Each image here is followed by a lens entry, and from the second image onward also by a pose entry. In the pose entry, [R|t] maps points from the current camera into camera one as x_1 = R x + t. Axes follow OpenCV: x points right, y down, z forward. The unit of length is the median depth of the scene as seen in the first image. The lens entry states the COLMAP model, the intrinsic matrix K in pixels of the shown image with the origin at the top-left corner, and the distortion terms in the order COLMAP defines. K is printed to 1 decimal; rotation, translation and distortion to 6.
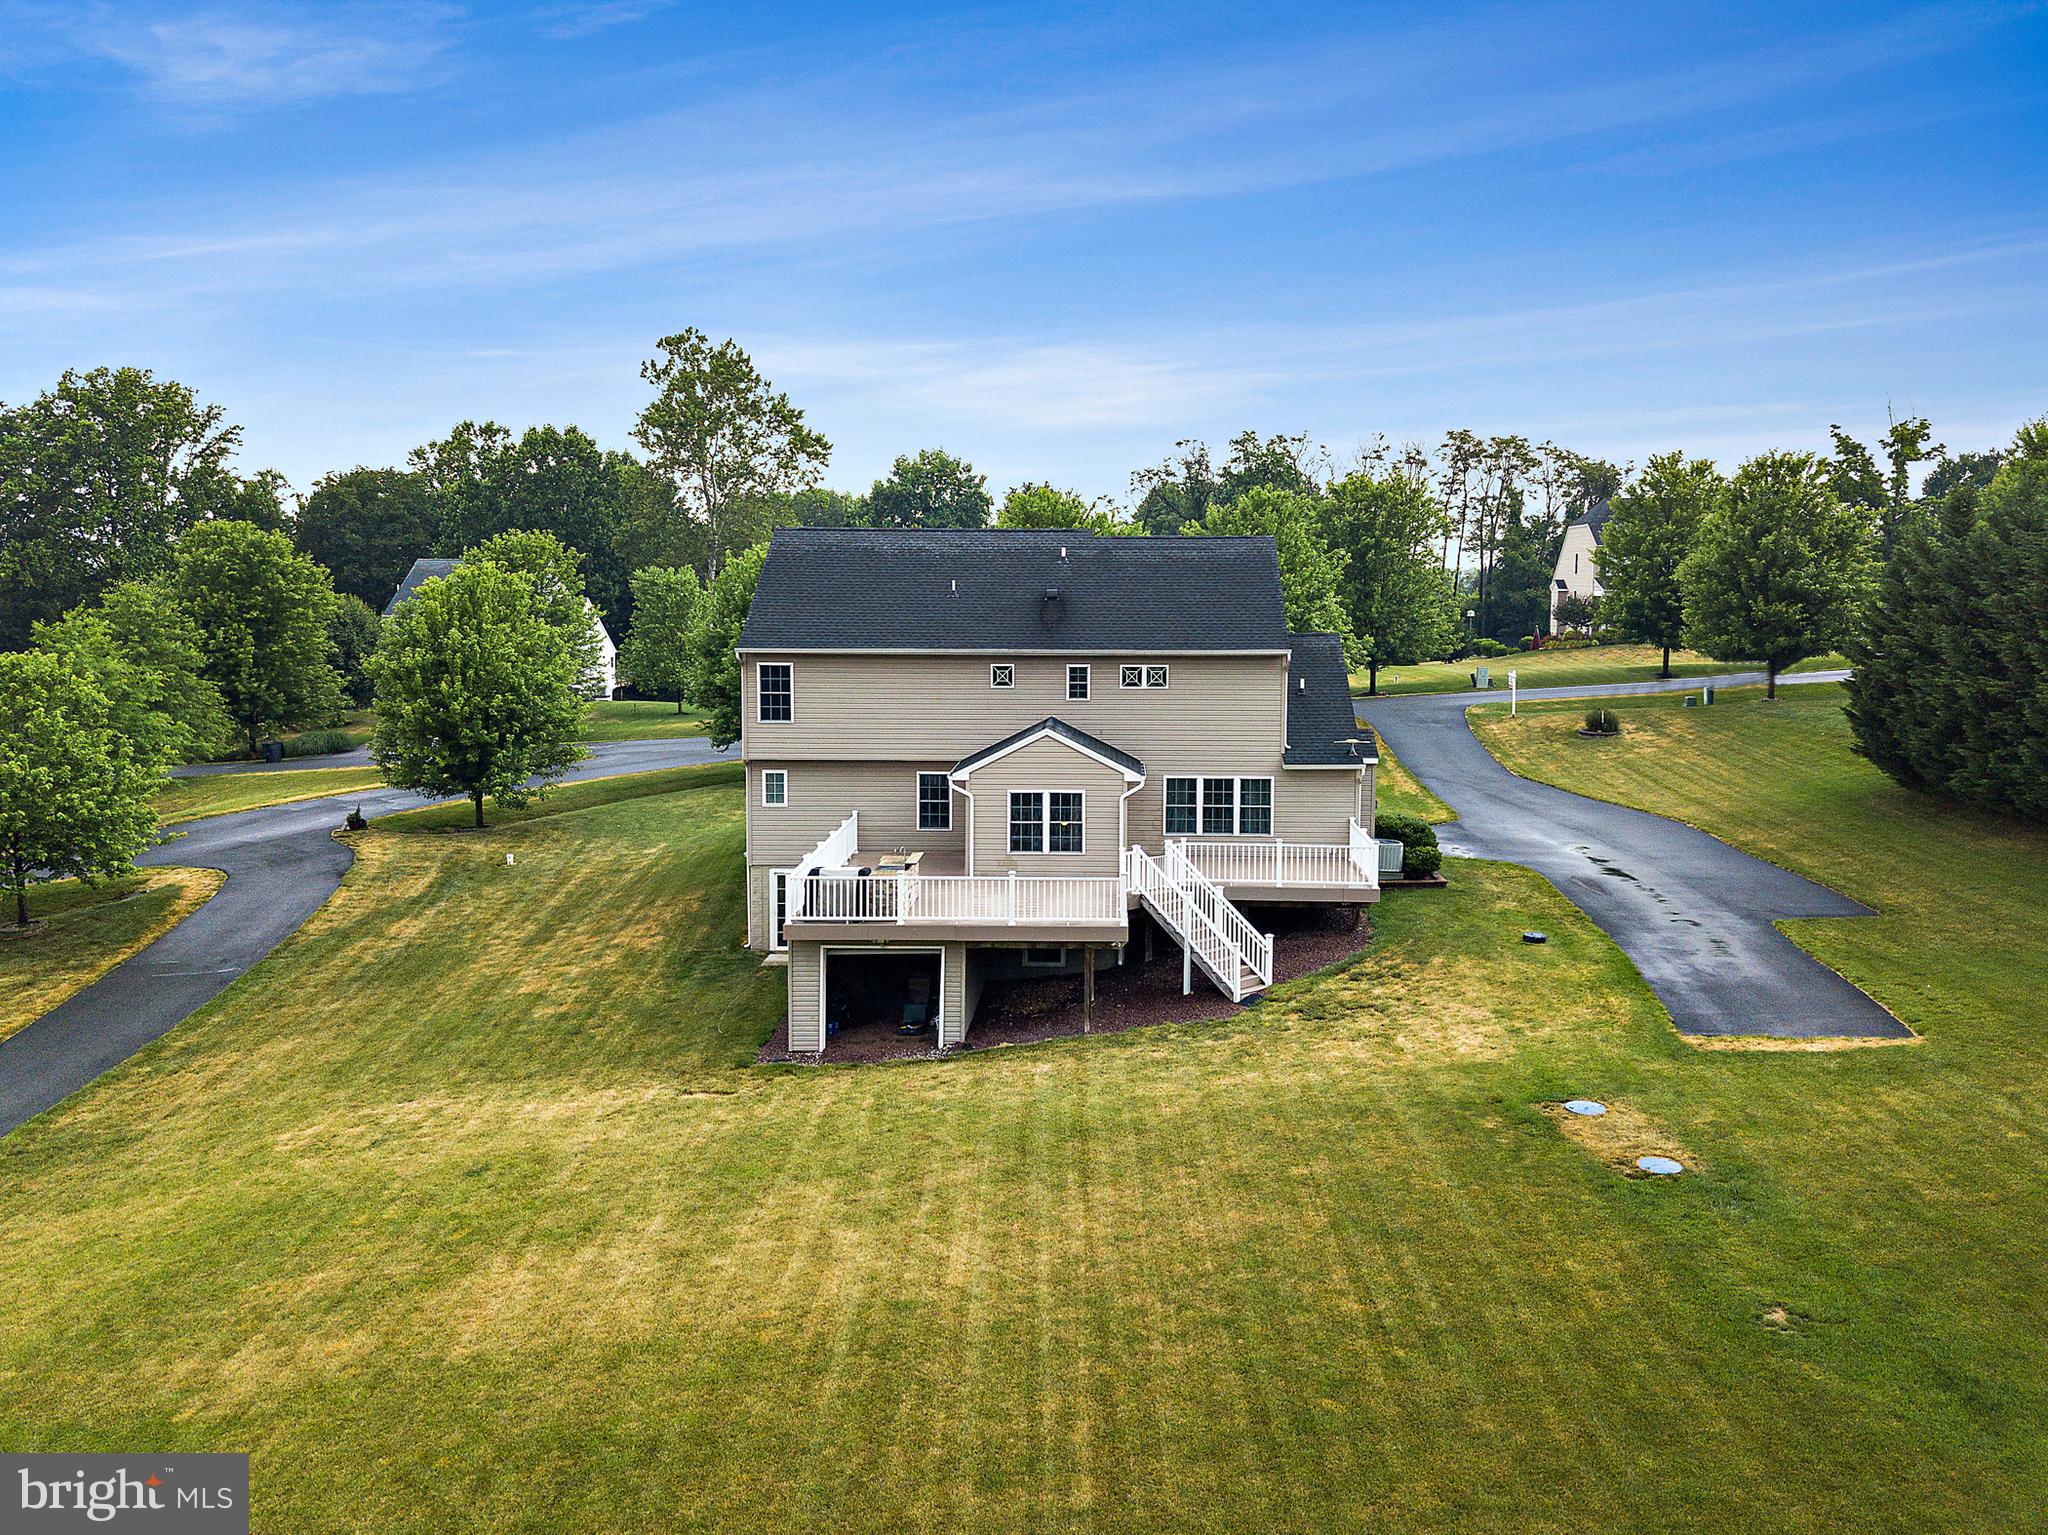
lens RADIAL K [[1629.3, 0, 1024.0], [0, 1629.3, 767.5], [0, 0, 1]] dist [0.017812, -0.005623]
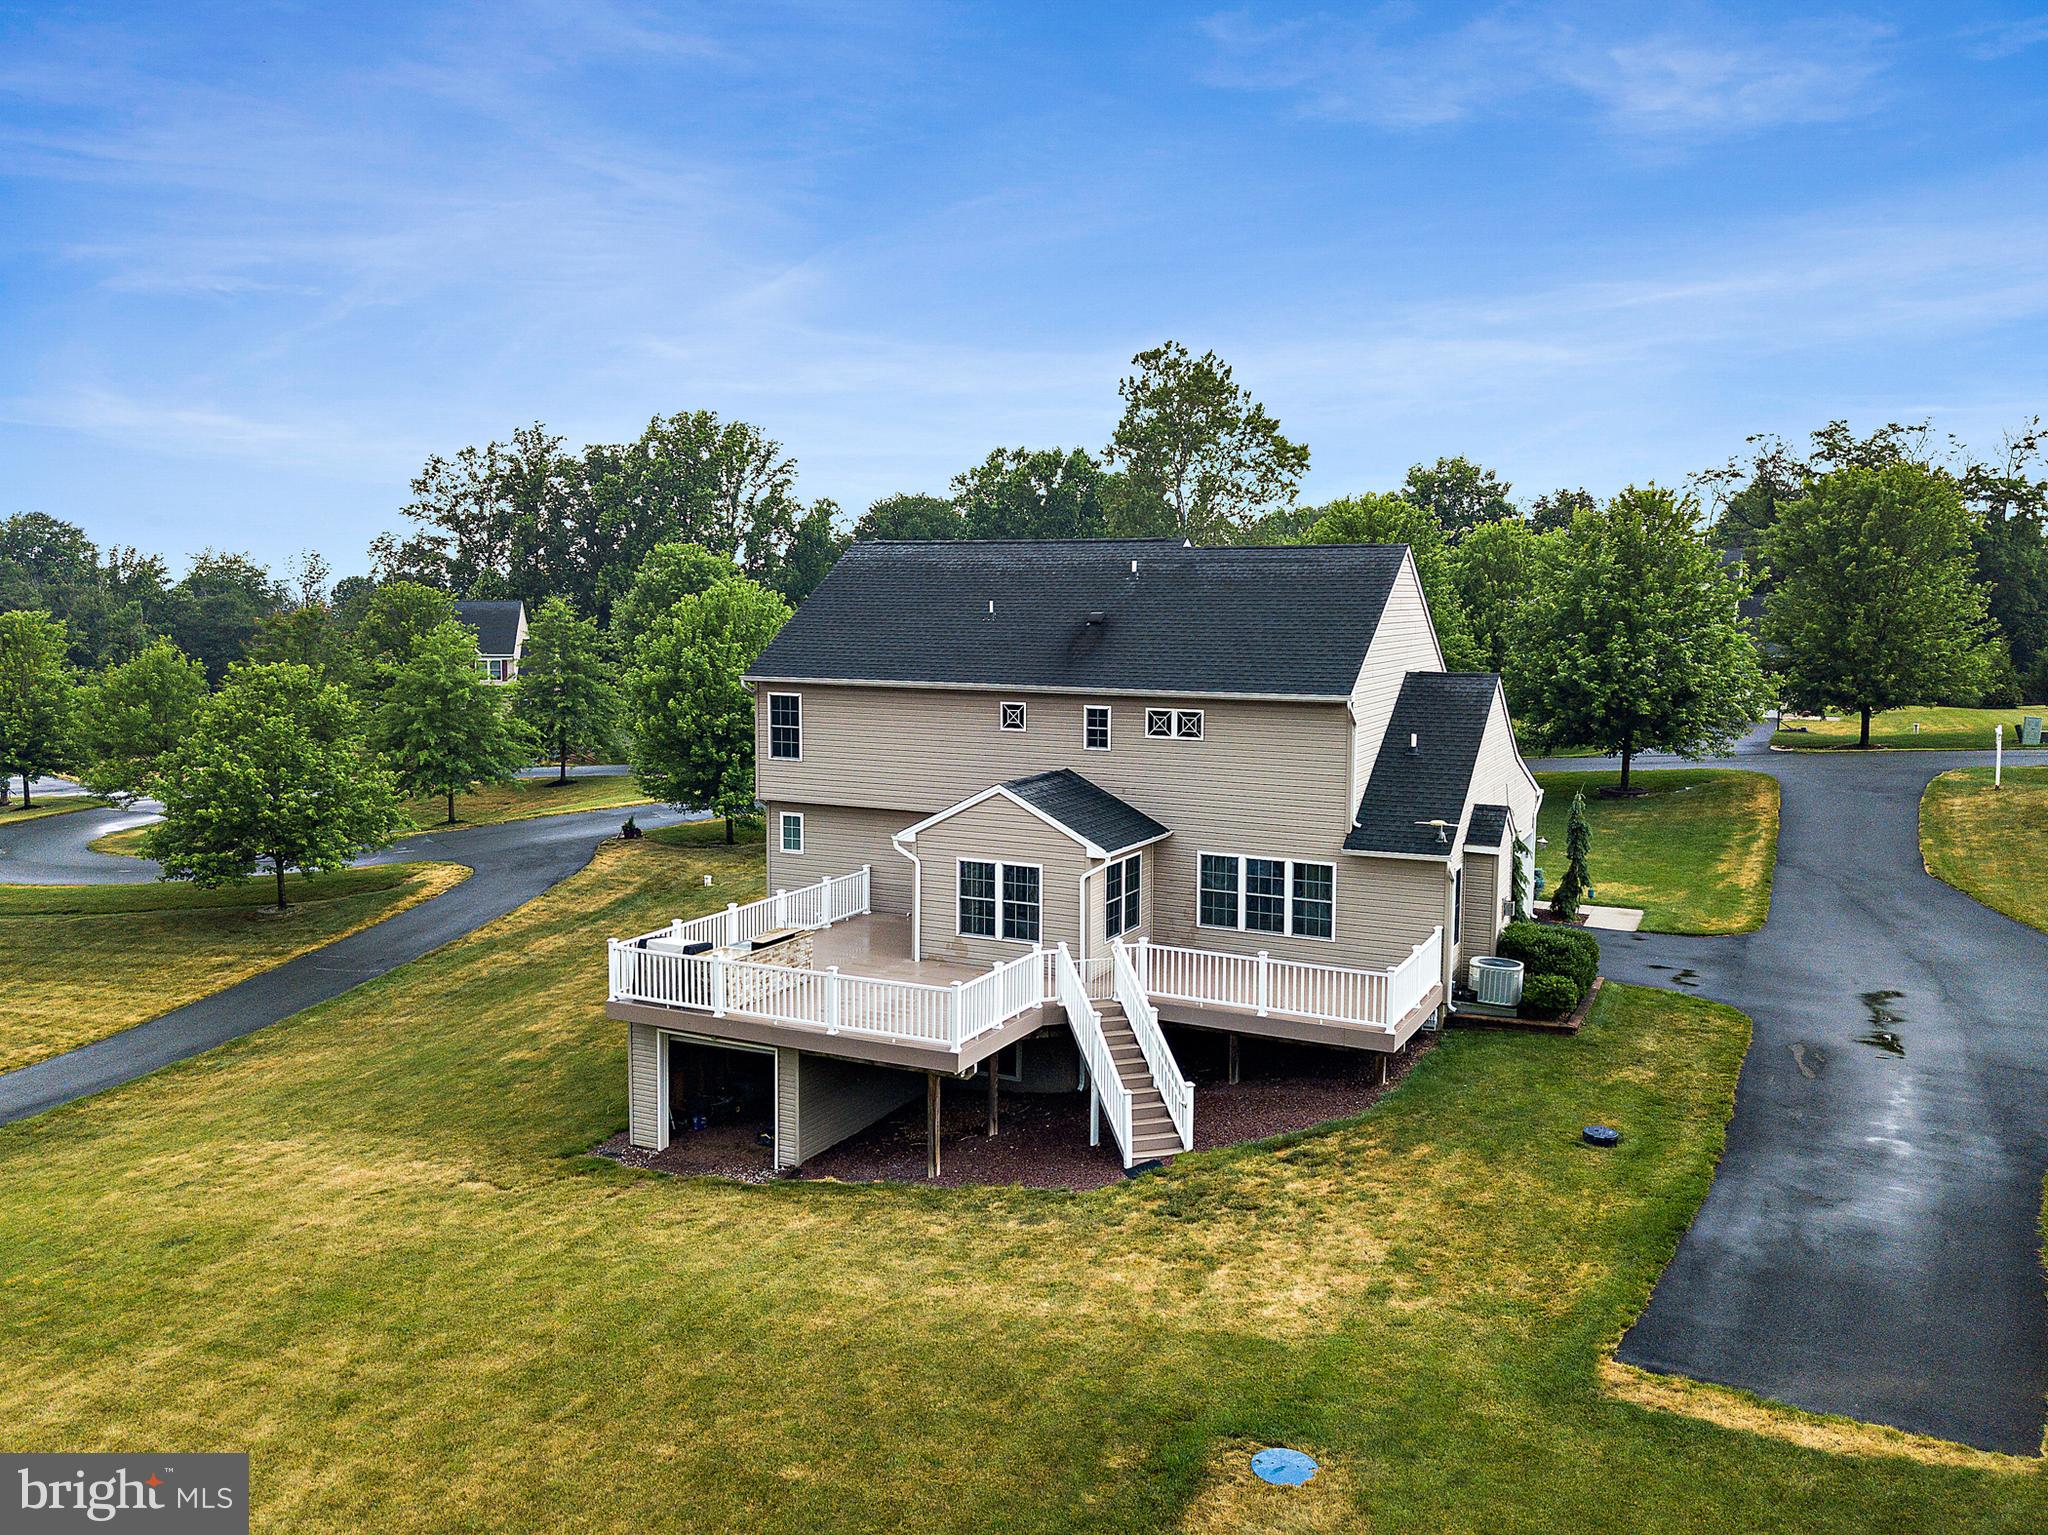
lens RADIAL K [[1571.7, 0, 1009.0], [0, 1571.7, 777.1], [0, 0, 1]] dist [0.025315, 0.005891]
pose [[0.903858, 0.051731, -0.424694, 0.332698], [-0.052146, 0.998583, 0.010655, -0.034715], [0.424644, 0.012516, 0.905274, 0.283313]]
